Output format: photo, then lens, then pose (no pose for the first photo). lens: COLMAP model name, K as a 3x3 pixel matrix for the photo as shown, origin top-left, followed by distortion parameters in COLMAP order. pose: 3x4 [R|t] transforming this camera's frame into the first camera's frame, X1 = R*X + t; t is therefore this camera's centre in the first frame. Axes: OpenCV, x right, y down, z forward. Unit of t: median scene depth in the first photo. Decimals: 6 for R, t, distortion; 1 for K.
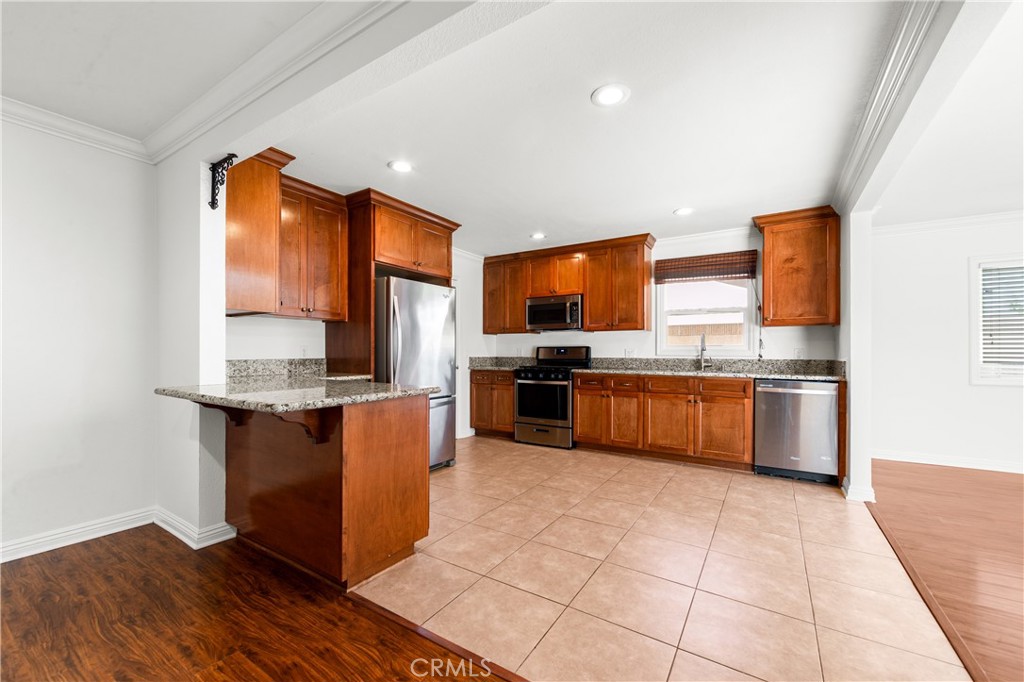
lens RADIAL K [[406.9, 0, 514.3], [0, 406.9, 349.8], [0, 0, 1]] dist [-0.004941, 0.000153]
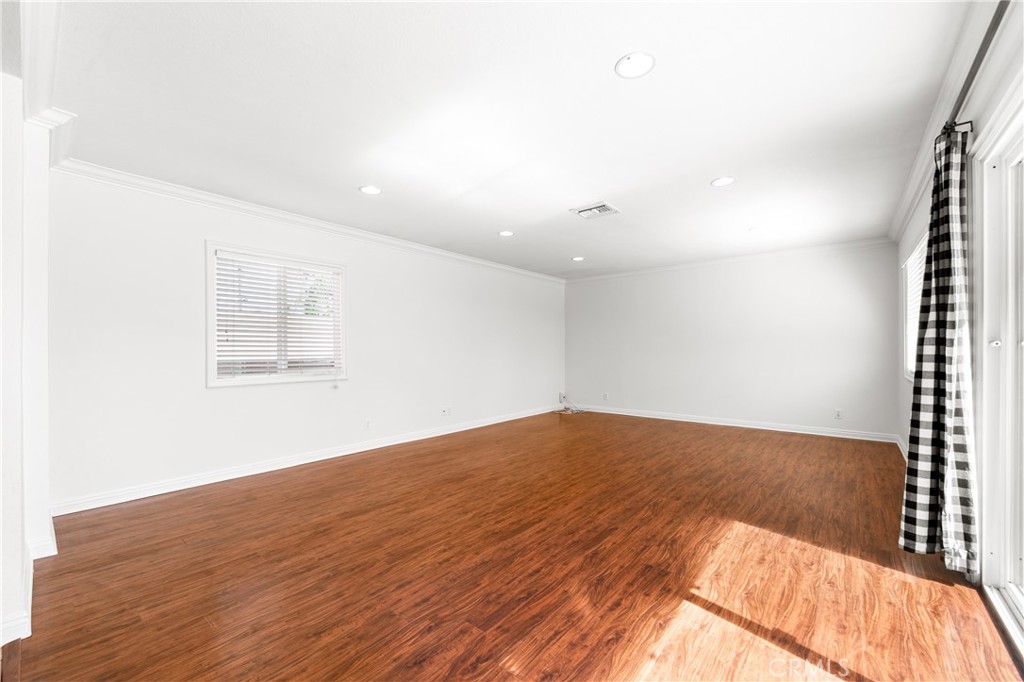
lens RADIAL K [[405.6, 0, 512.4], [0, 405.6, 348.0], [0, 0, 1]] dist [-0.000668, -0.000039]
pose [[0.128377, -0.002183, 0.991723, 0.395760], [0.000015, 0.999998, 0.002200, -0.001126], [-0.991725, -0.000268, 0.128377, 0.271433]]
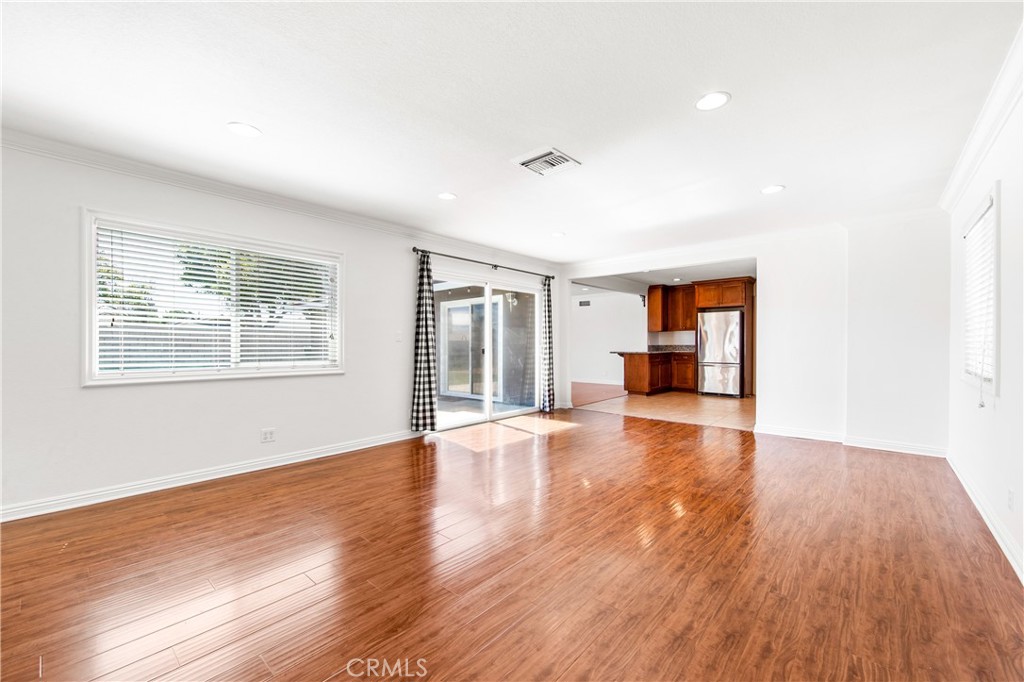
lens RADIAL K [[406.9, 0, 515.7], [0, 406.9, 346.1], [0, 0, 1]] dist [-0.004941, 0.000153]
pose [[-0.157516, 0.006949, -0.987492, 2.368169], [0.004356, 0.999970, 0.006342, 0.007162], [0.987507, -0.003302, -0.157542, 0.257720]]
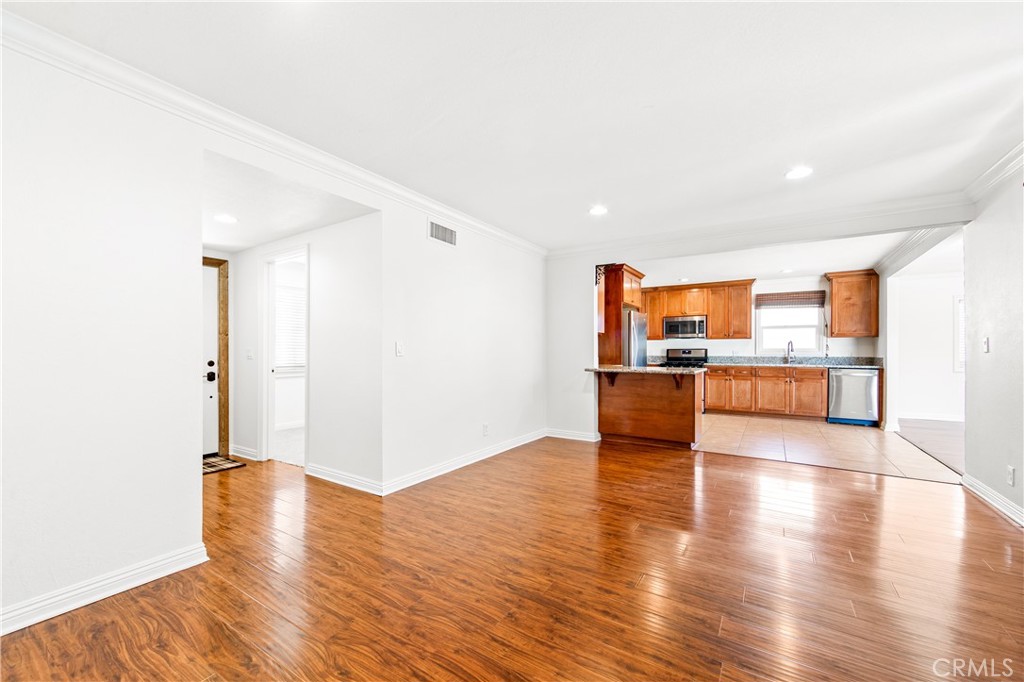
lens RADIAL K [[406.9, 0, 509.3], [0, 406.9, 354.3], [0, 0, 1]] dist [-0.004941, 0.000153]
pose [[0.999950, 0.000427, -0.009962, -0.814839], [-0.000320, 0.999942, 0.010740, -0.005625], [0.009966, -0.010736, 0.999893, -0.805749]]
